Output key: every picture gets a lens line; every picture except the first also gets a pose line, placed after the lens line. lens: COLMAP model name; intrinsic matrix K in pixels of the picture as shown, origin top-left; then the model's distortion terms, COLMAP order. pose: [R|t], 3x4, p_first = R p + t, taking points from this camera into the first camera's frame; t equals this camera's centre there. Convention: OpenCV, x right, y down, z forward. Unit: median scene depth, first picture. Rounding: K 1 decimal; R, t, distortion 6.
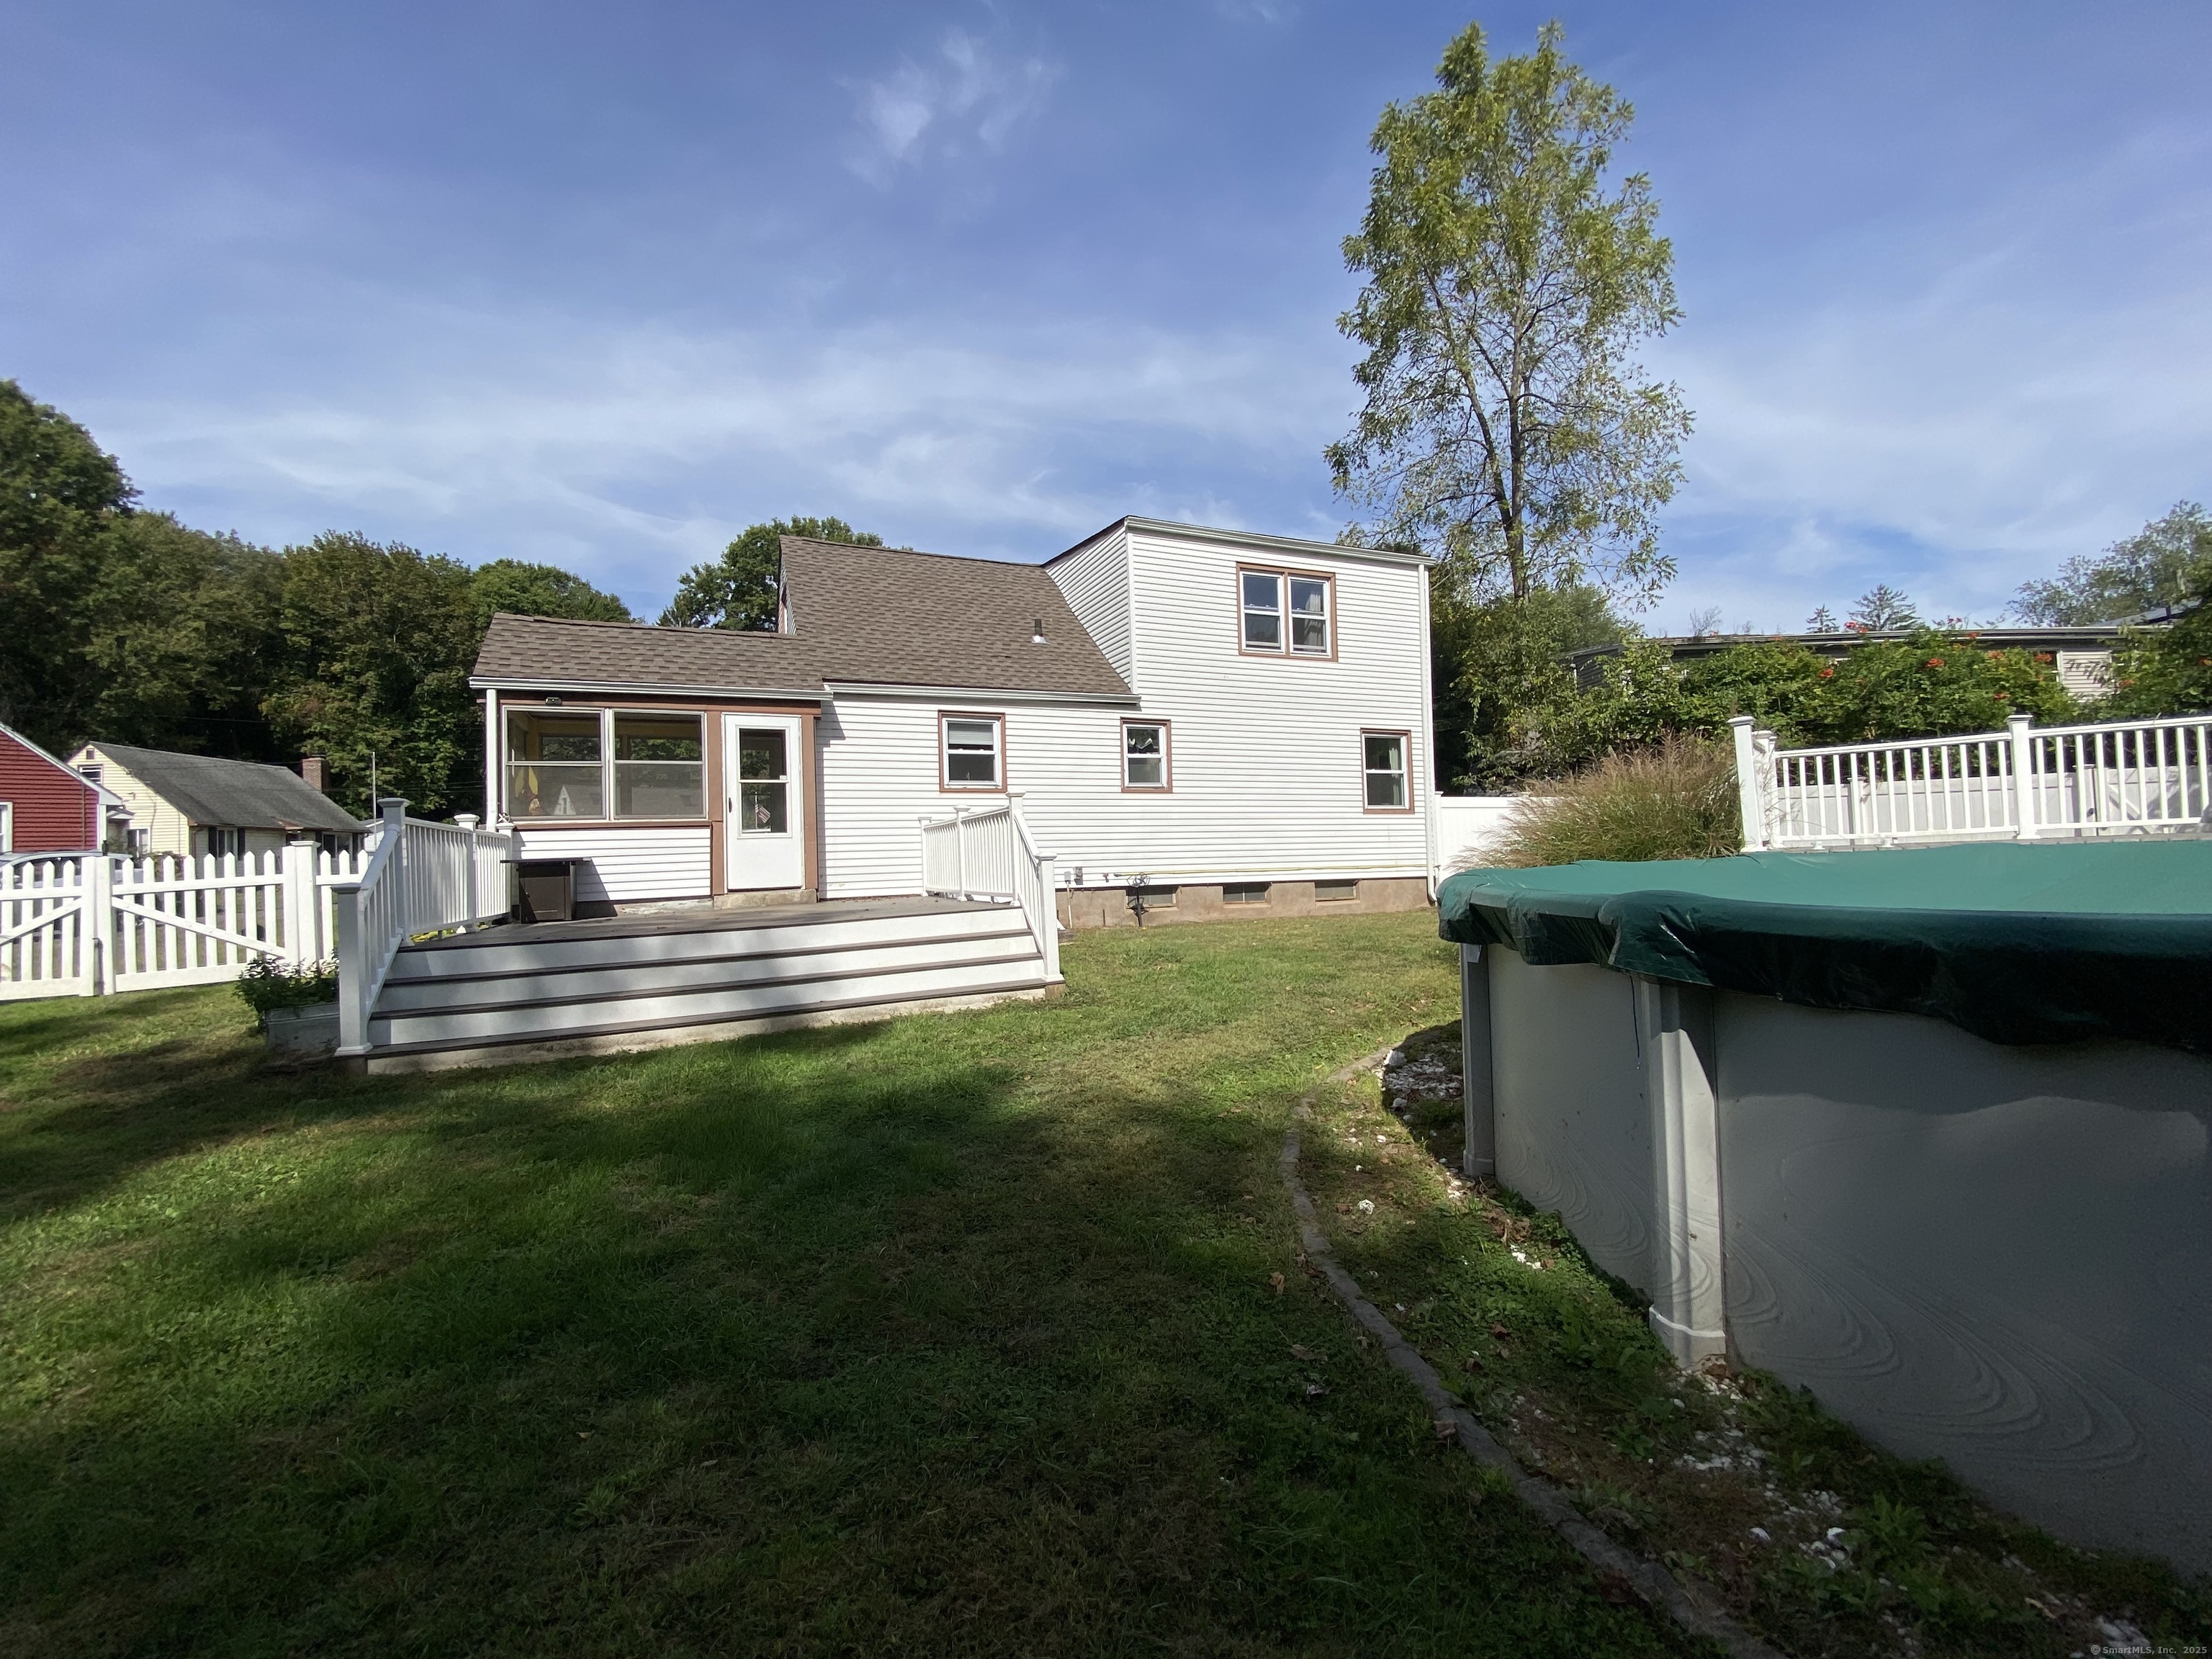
lens RADIAL K [[894.1, 0, 1101.7], [0, 894.1, 826.3], [0, 0, 1]] dist [0.047956, -0.034933]
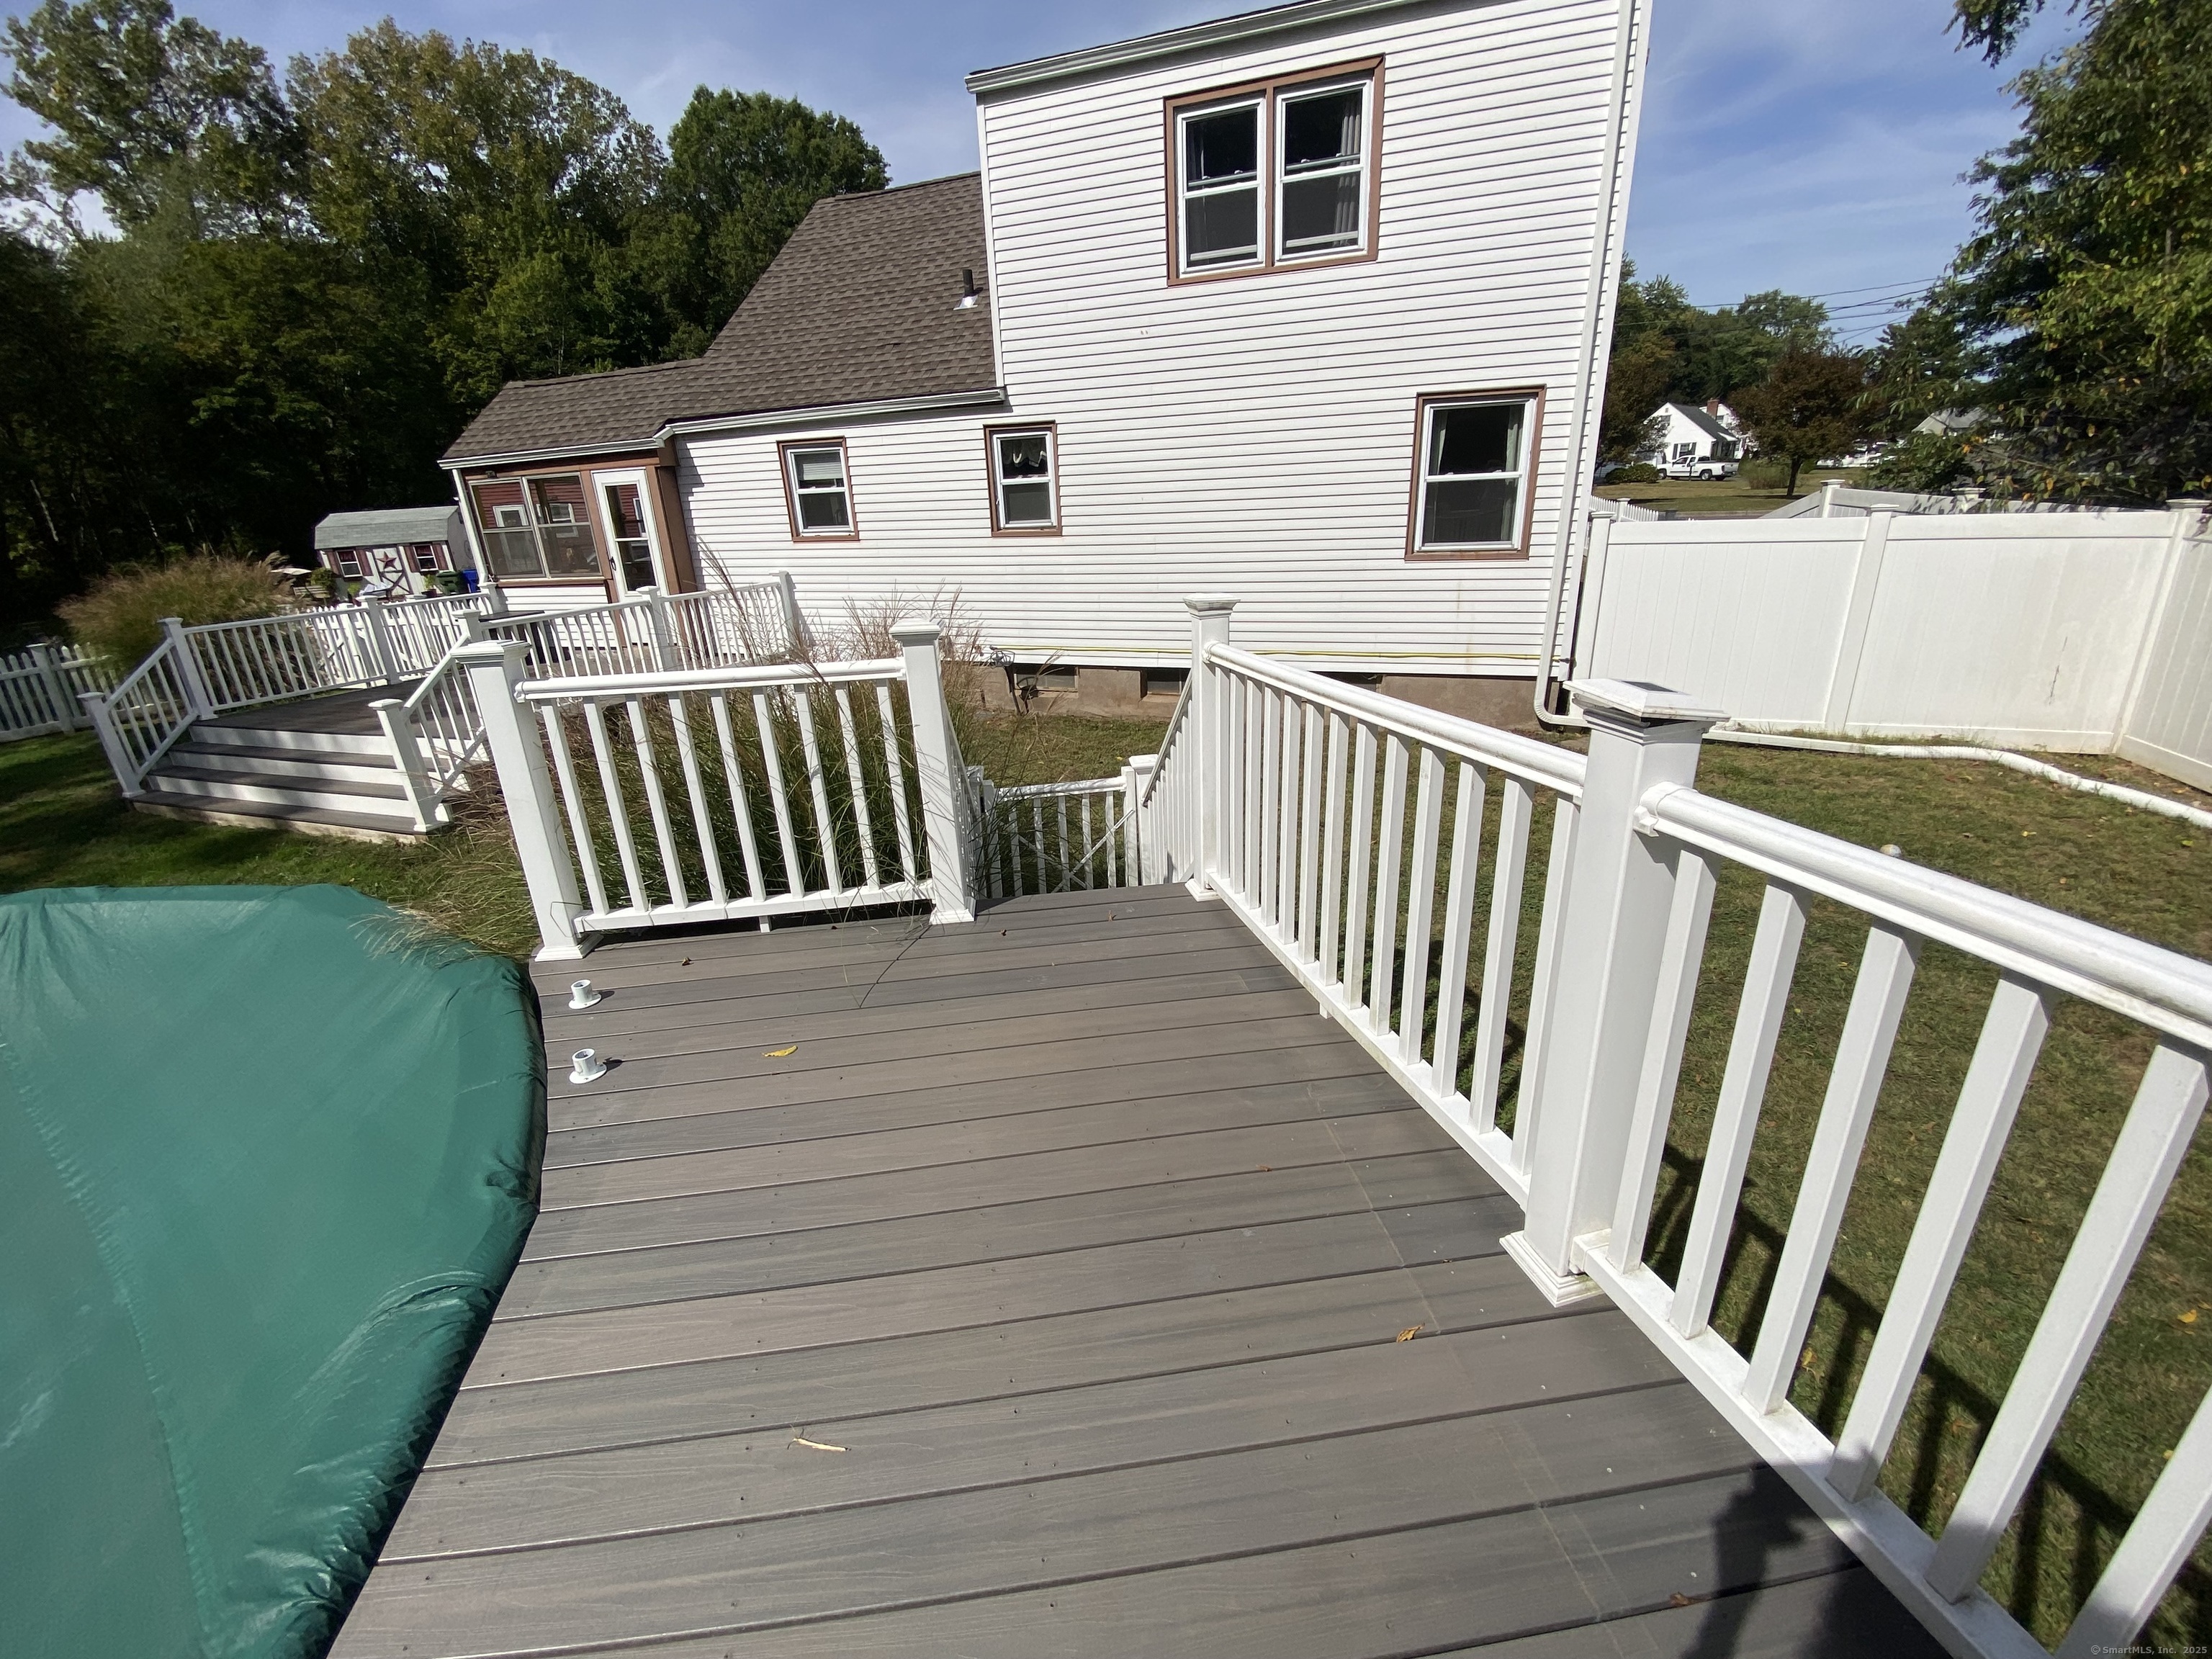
lens RADIAL K [[913.8, 0, 1086.4], [0, 913.8, 833.6], [0, 0, 1]] dist [0.013142, -0.015109]
pose [[0.718464, 0.235313, -0.654551, 0.668020], [0.048544, 0.921778, 0.384667, -0.103498], [0.693868, -0.308144, 0.650842, 0.502590]]
